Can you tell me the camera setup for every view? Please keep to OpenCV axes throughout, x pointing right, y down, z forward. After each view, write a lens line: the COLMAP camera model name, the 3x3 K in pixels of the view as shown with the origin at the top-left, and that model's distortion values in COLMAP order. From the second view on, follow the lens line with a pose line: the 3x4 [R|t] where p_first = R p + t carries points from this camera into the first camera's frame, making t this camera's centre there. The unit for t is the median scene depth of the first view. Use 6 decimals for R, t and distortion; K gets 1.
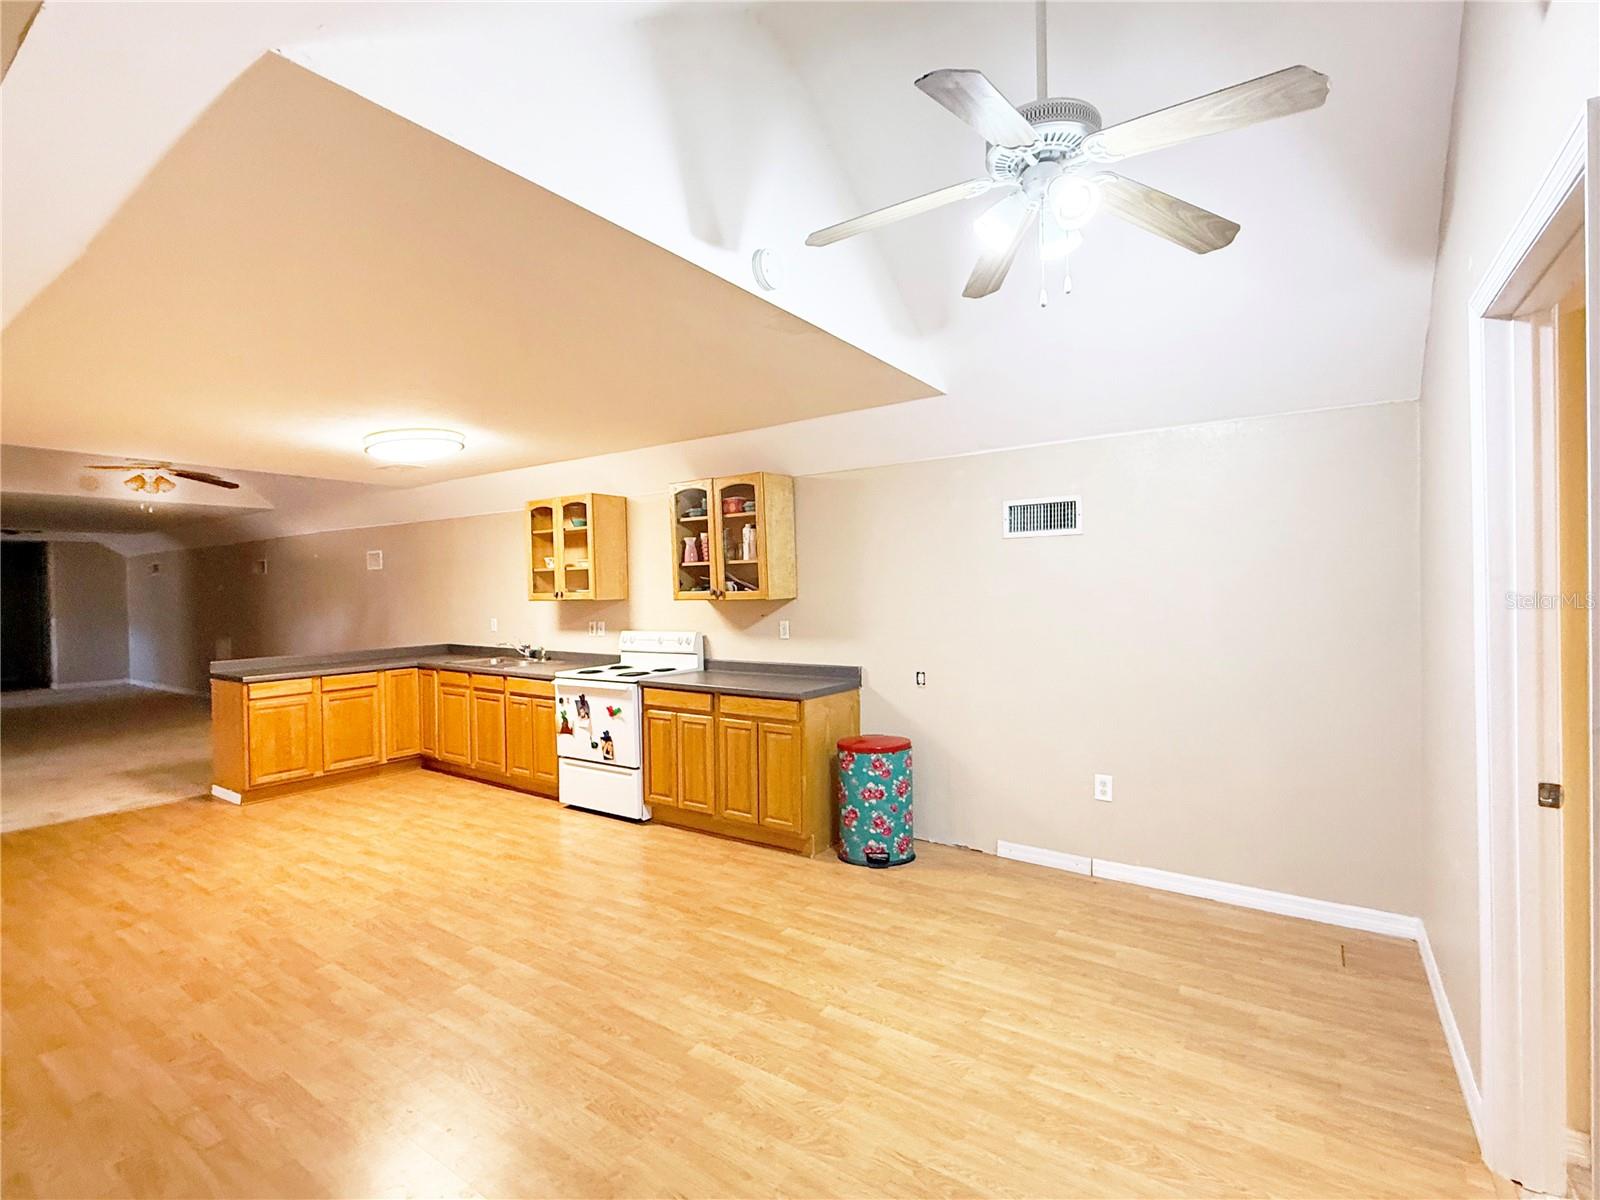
lens RADIAL K [[739.9, 0, 800.1], [0, 739.9, 603.0], [0, 0, 1]] dist [0.000810, 0.000107]
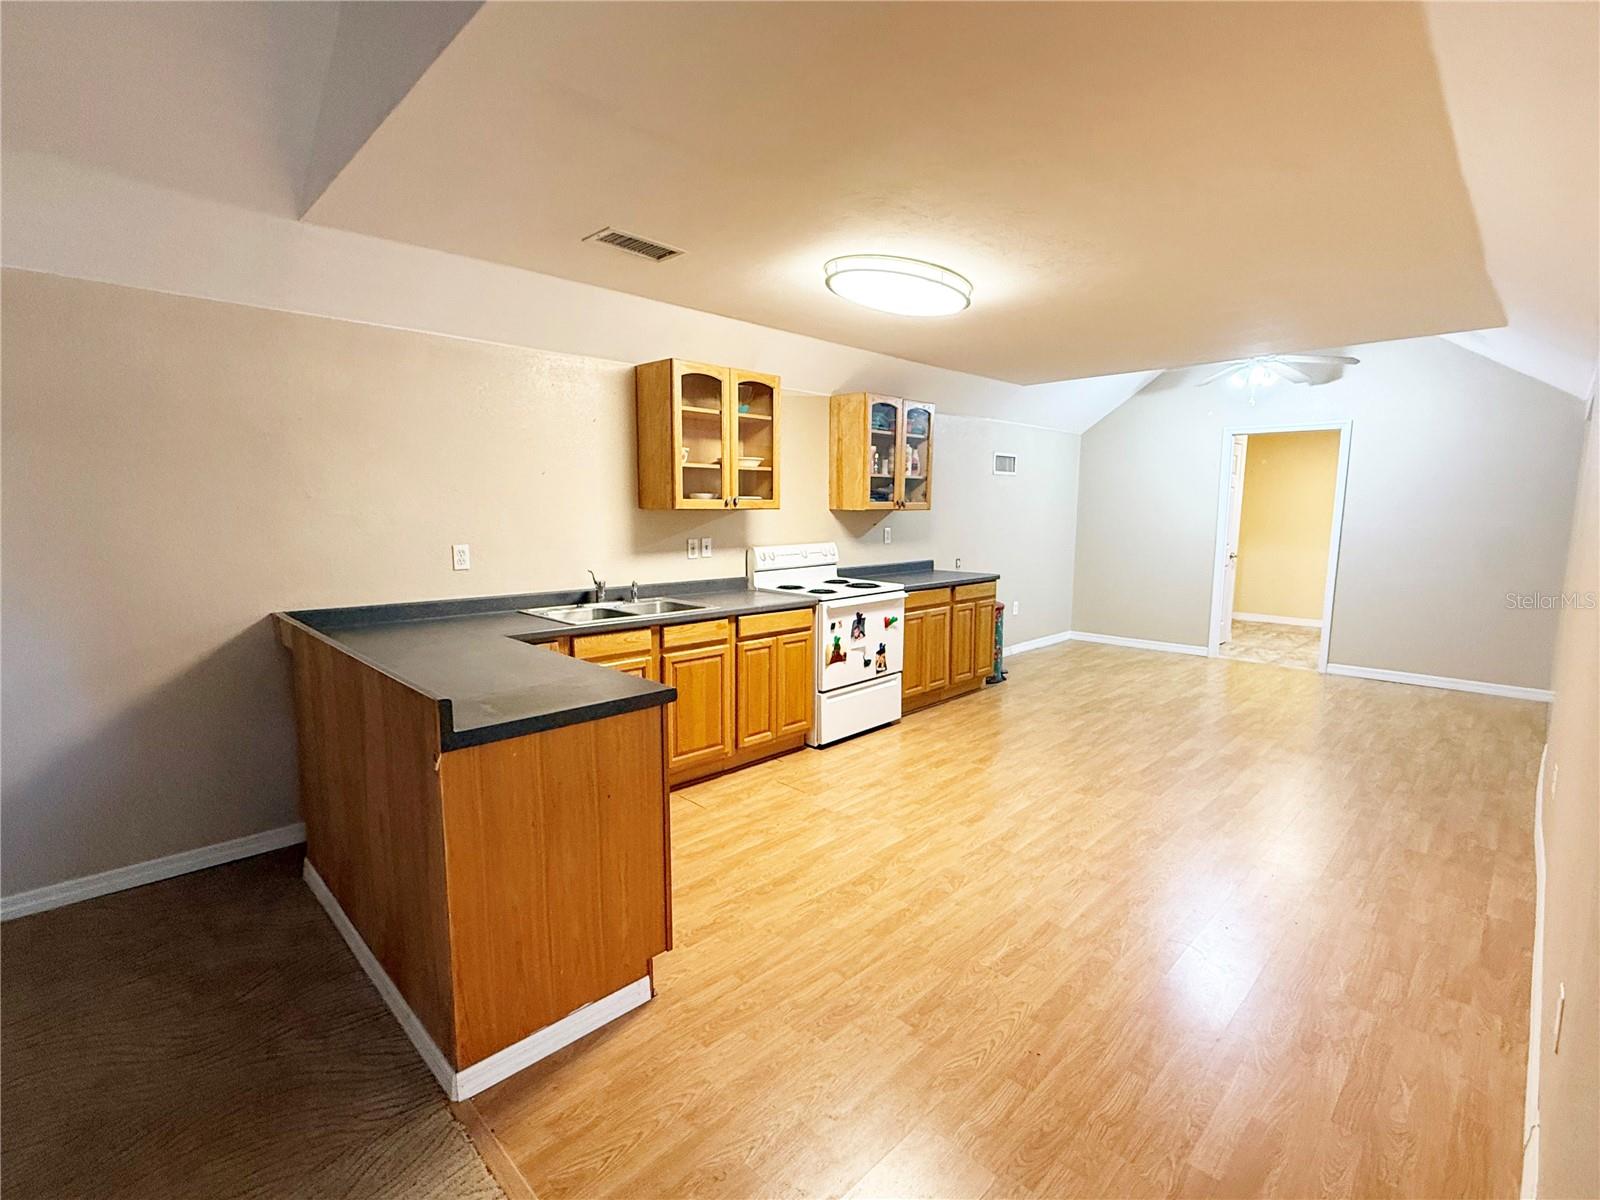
lens RADIAL K [[739.9, 0, 800.9], [0, 739.9, 594.4], [0, 0, 1]] dist [0.000810, 0.000107]
pose [[0.185481, -0.103514, 0.977181, -1.241795], [0.012593, 0.994605, 0.102970, 0.005838], [-0.982567, -0.006793, 0.185783, 0.930329]]
